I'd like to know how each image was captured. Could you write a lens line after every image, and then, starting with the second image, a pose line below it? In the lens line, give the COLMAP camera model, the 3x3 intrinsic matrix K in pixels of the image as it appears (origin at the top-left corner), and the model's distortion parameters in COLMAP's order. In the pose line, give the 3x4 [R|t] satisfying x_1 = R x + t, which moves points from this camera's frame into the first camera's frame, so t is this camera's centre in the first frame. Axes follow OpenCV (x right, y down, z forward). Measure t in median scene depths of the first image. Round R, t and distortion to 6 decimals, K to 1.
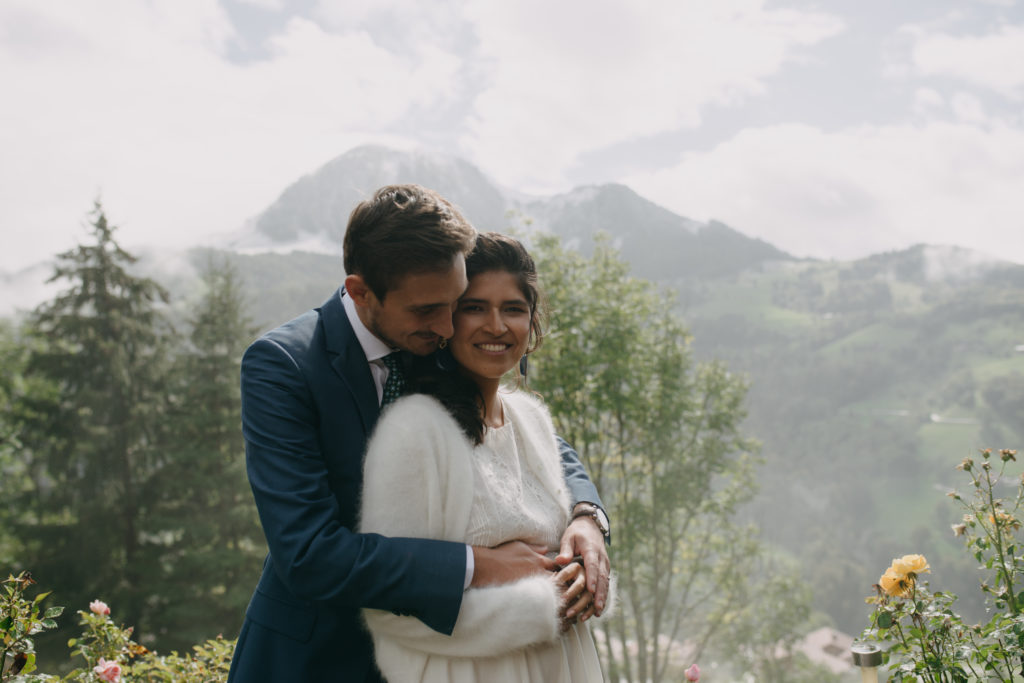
lens RADIAL K [[977.0, 0, 512.0], [0, 977.0, 341.5], [0, 0, 1]] dist [-0.023003, 0.002036]
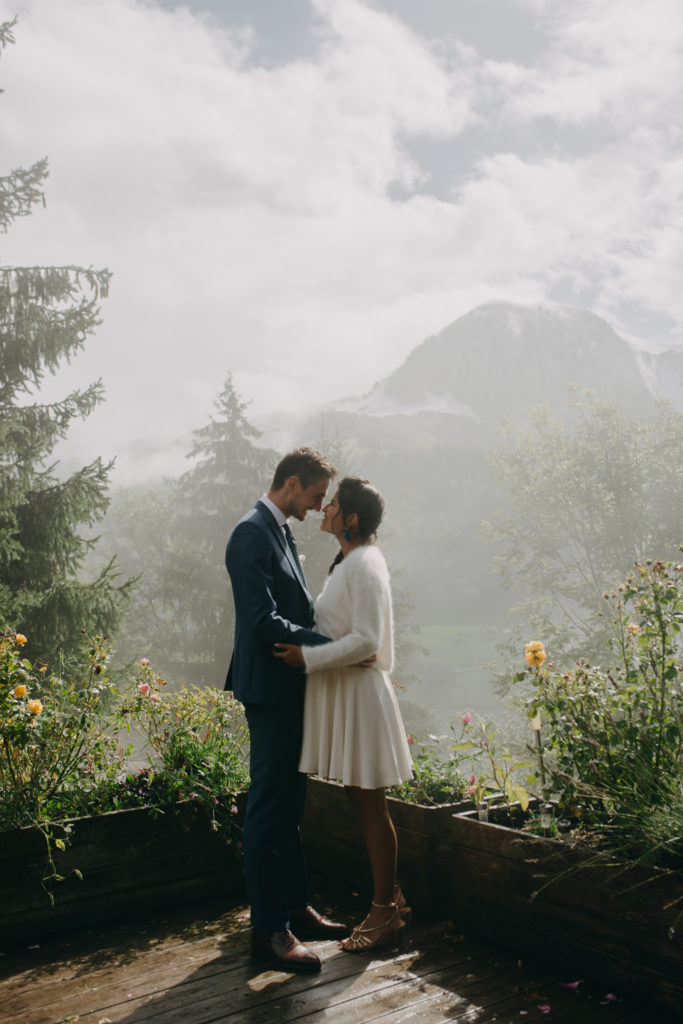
lens RADIAL K [[1010.7, 0, 361.0], [0, 1010.7, 514.3], [0, 0, 1]] dist [-0.051592, 0.023721]
pose [[0.956536, -0.007324, -0.291522, 0.069438], [0.011974, 0.999828, 0.014168, -0.005236], [0.291368, -0.017043, 0.956459, -0.095454]]
